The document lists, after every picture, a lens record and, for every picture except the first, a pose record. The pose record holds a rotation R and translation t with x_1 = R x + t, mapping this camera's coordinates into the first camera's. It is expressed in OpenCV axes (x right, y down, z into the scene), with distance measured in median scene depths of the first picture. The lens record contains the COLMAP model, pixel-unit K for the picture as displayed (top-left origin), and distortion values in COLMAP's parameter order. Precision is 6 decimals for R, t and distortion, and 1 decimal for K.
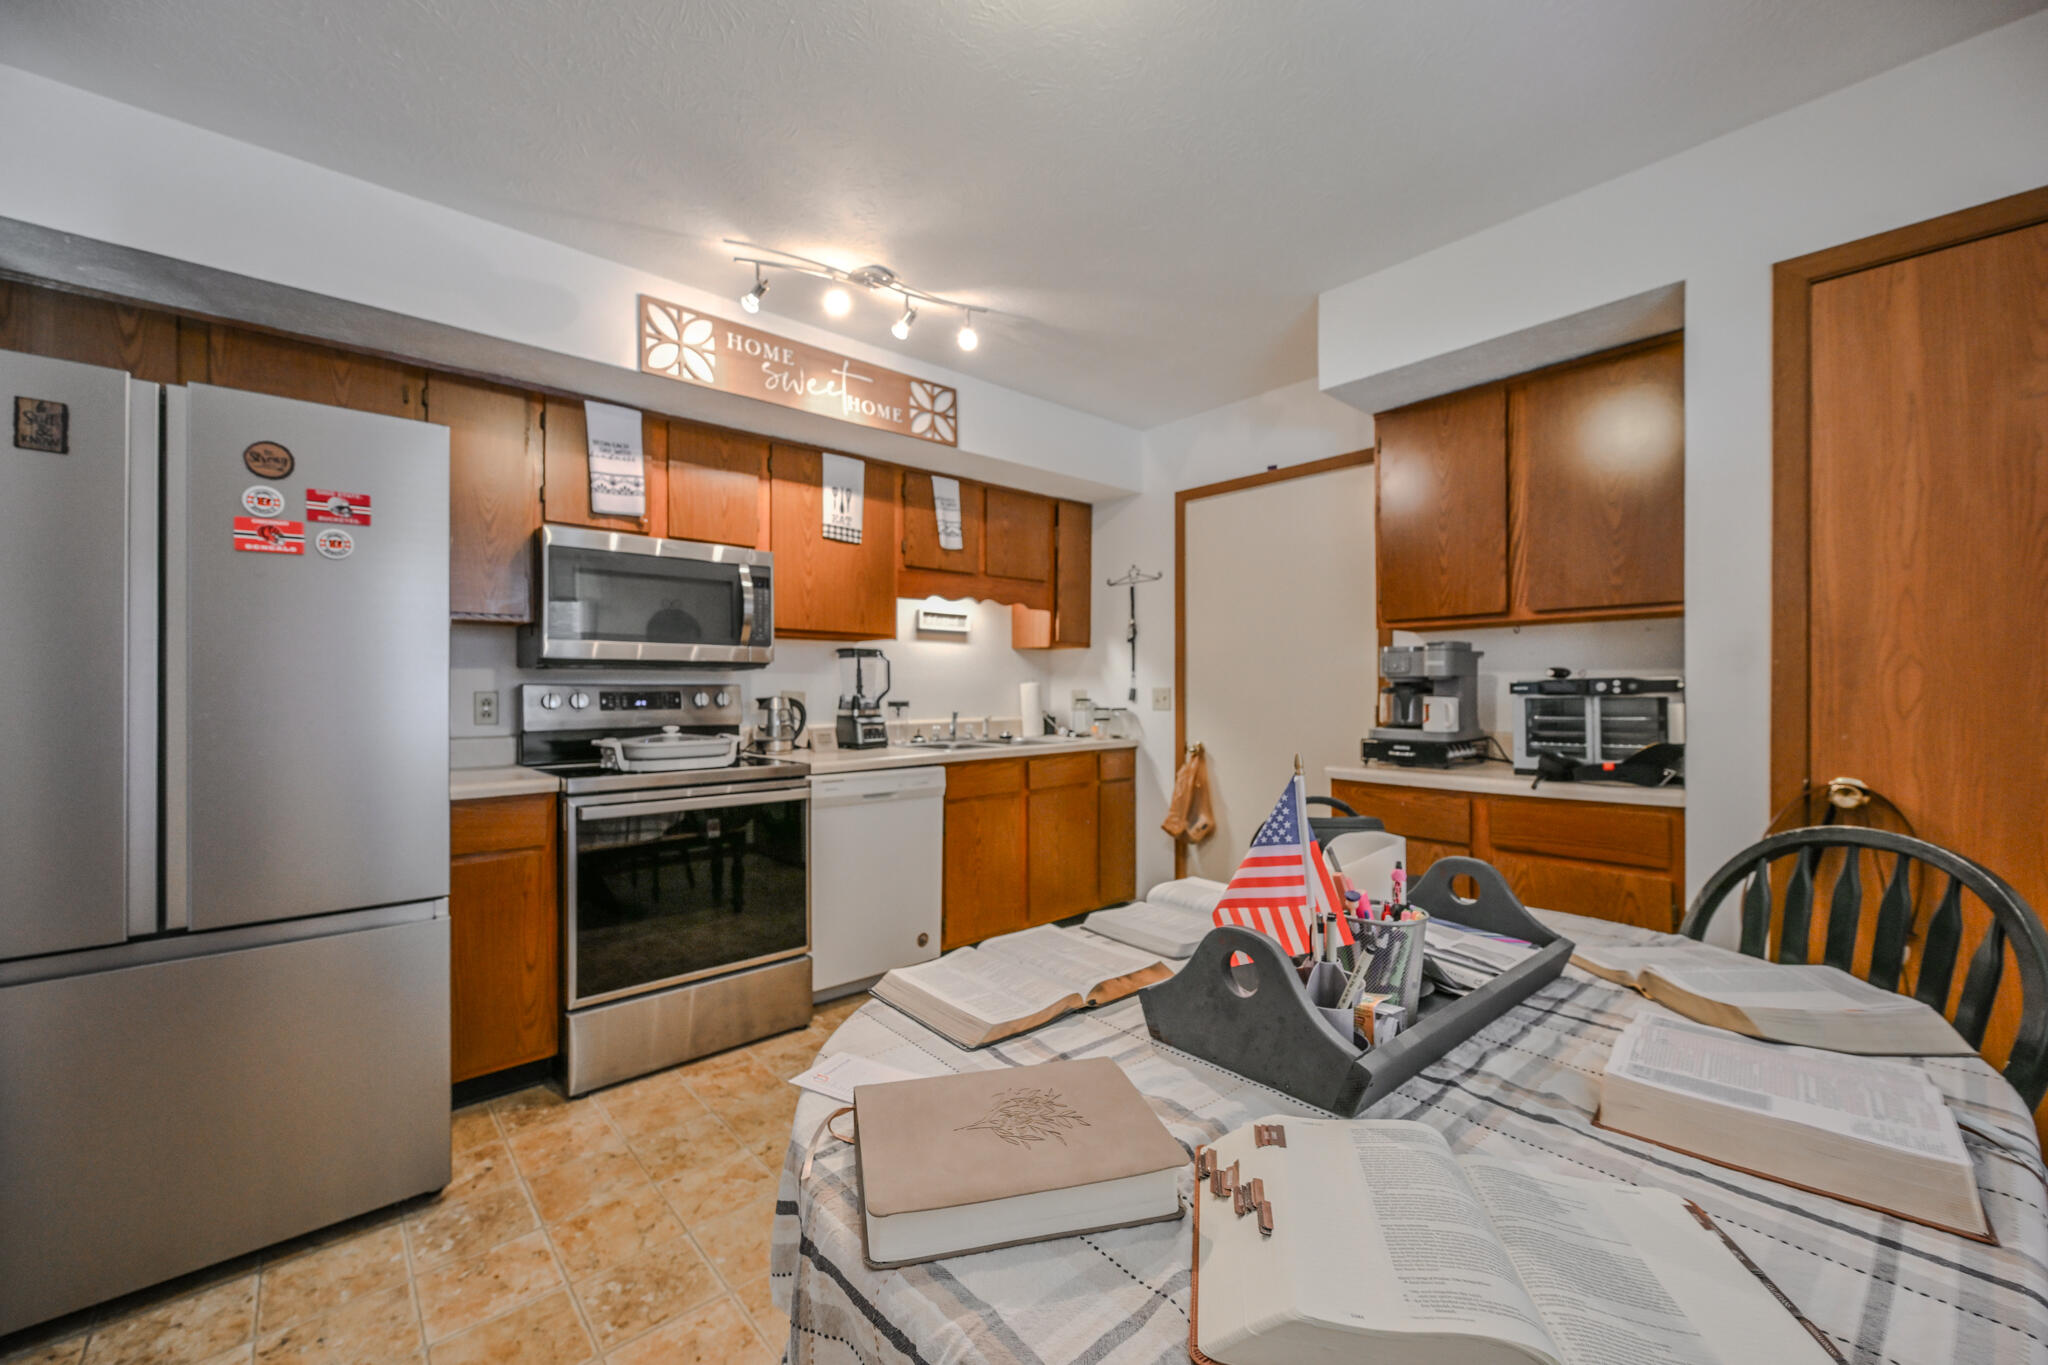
lens RADIAL K [[827.6, 0, 1033.5], [0, 827.6, 689.6], [0, 0, 1]] dist [-0.000311, 0.000037]
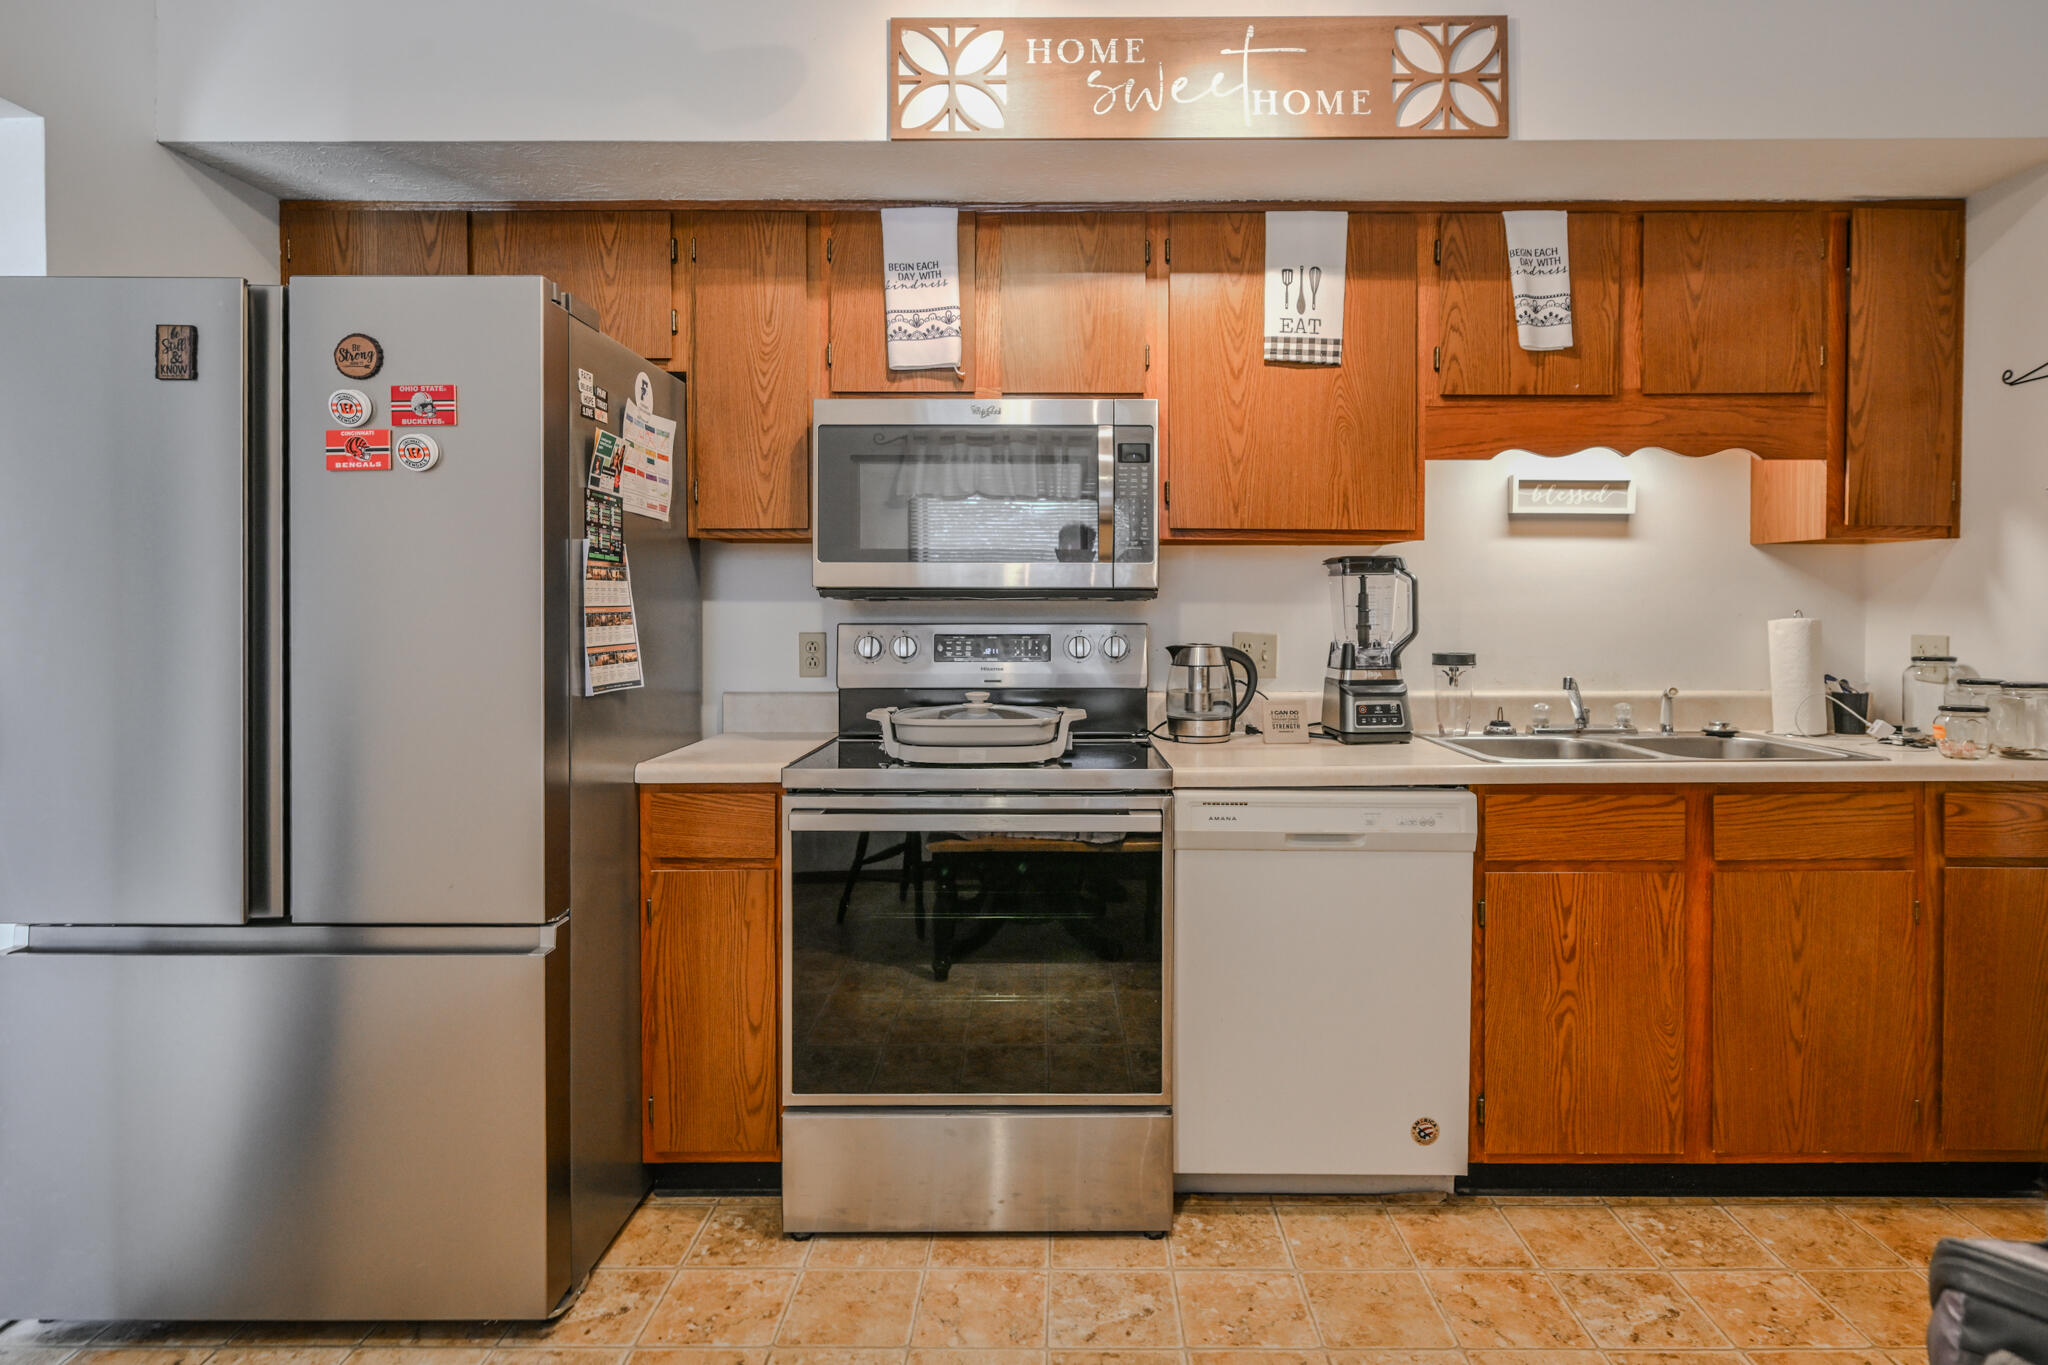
lens RADIAL K [[1167.8, 0, 1053.9], [0, 1167.8, 621.5], [0, 0, 1]] dist [-0.002453, 0.001270]
pose [[0.731943, 0.009712, -0.681297, 0.187177], [-0.002574, 0.999931, 0.011489, -0.017373], [0.681362, -0.006655, 0.731917, 0.331178]]
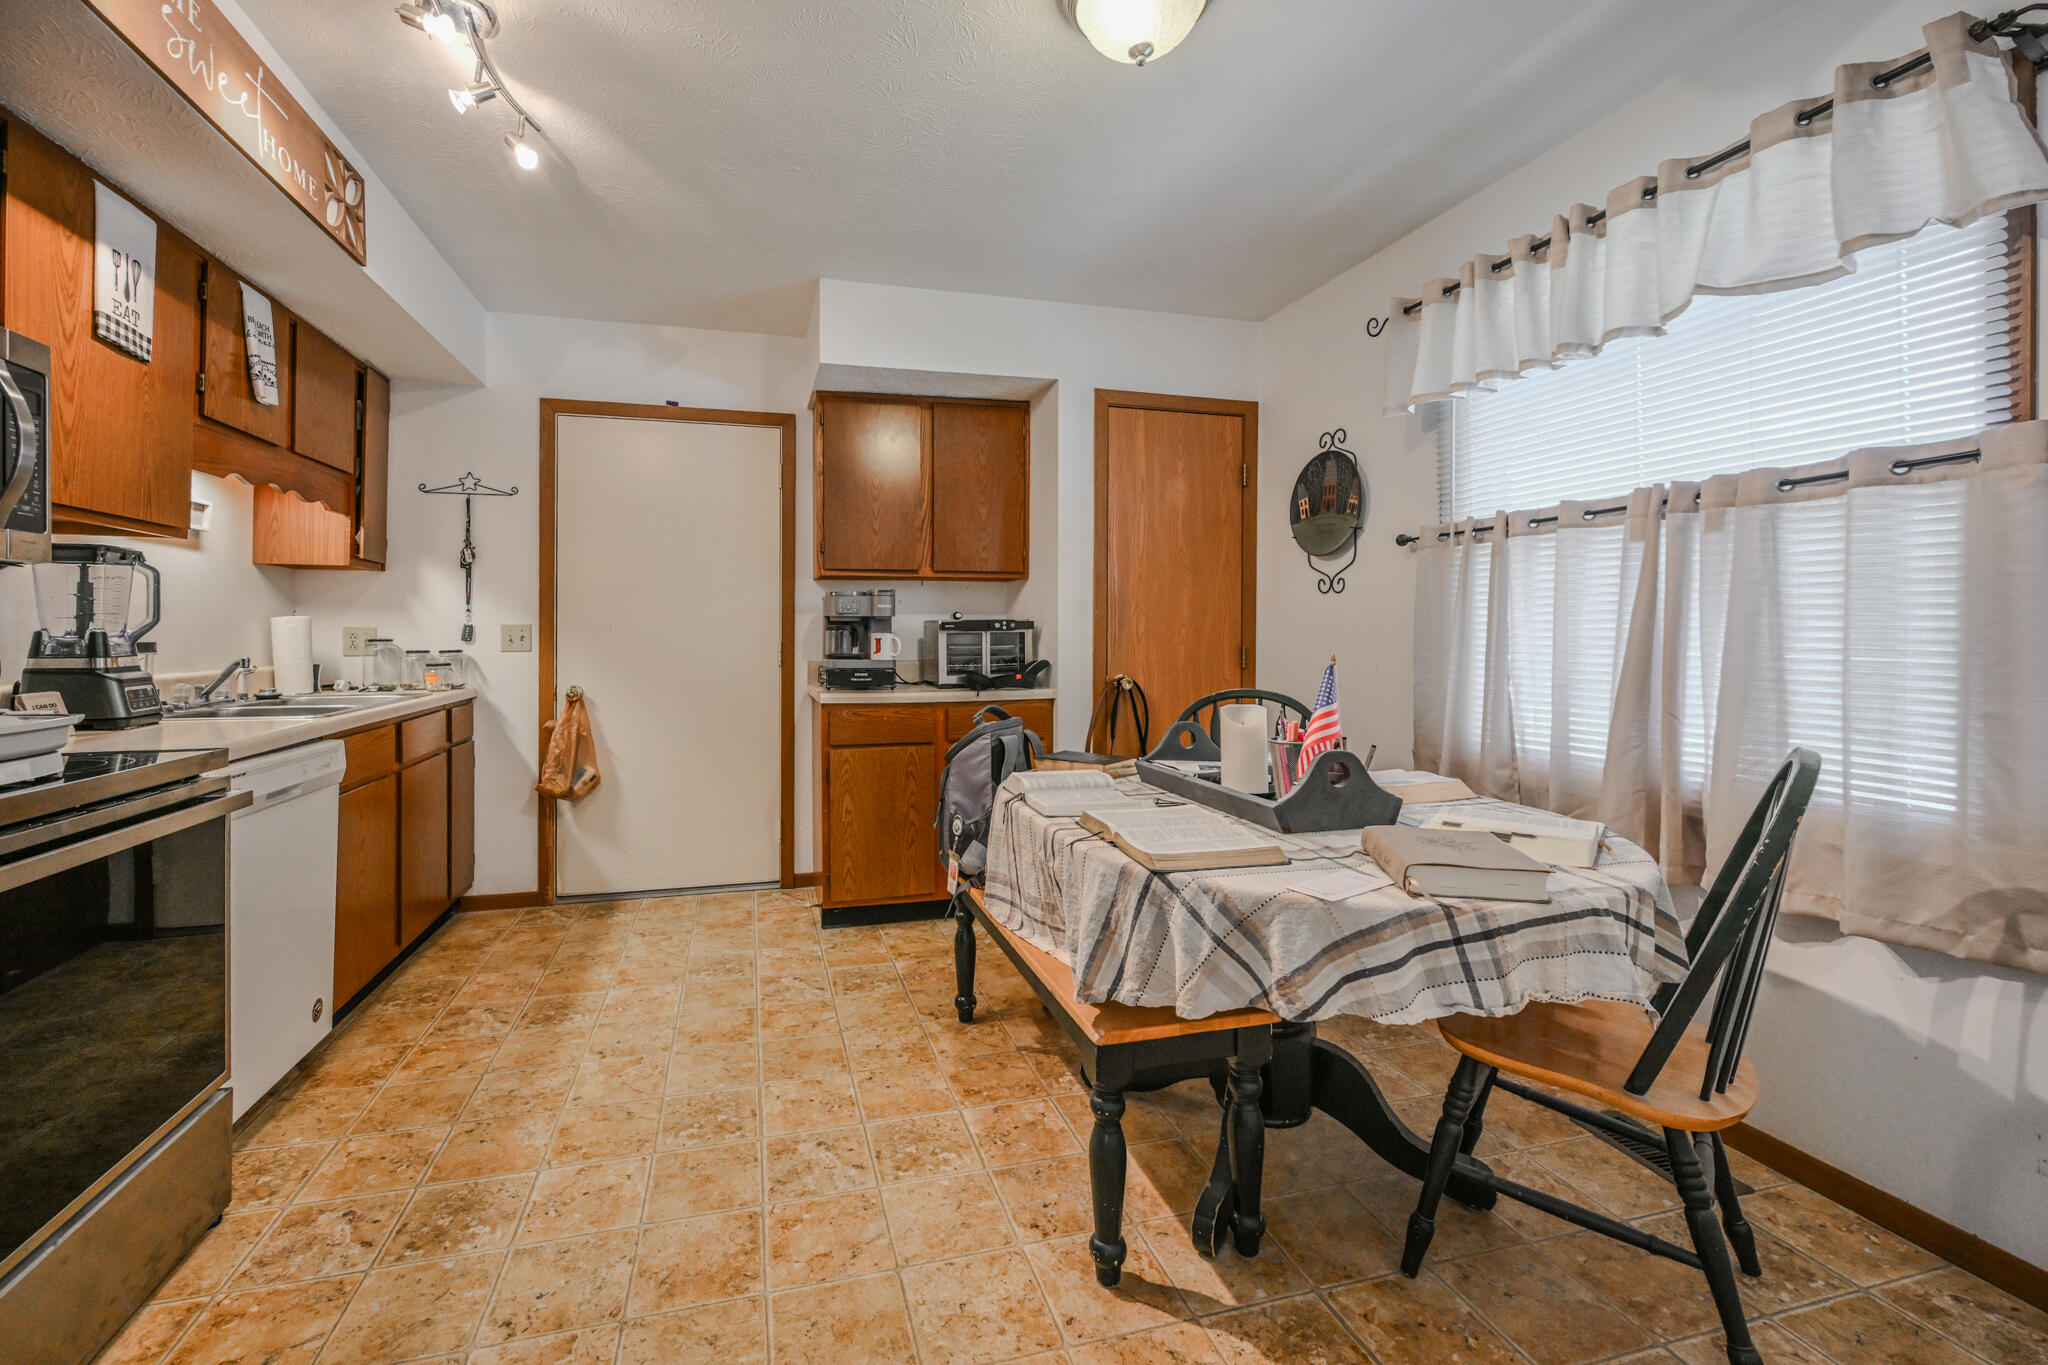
lens RADIAL K [[827.6, 0, 982.6], [0, 827.6, 630.7], [0, 0, 1]] dist [-0.000311, 0.000037]
pose [[0.448396, 0.004405, 0.893824, -0.488094], [0.000579, 0.999986, -0.005219, 0.010687], [-0.893835, 0.002858, 0.448387, 0.251751]]
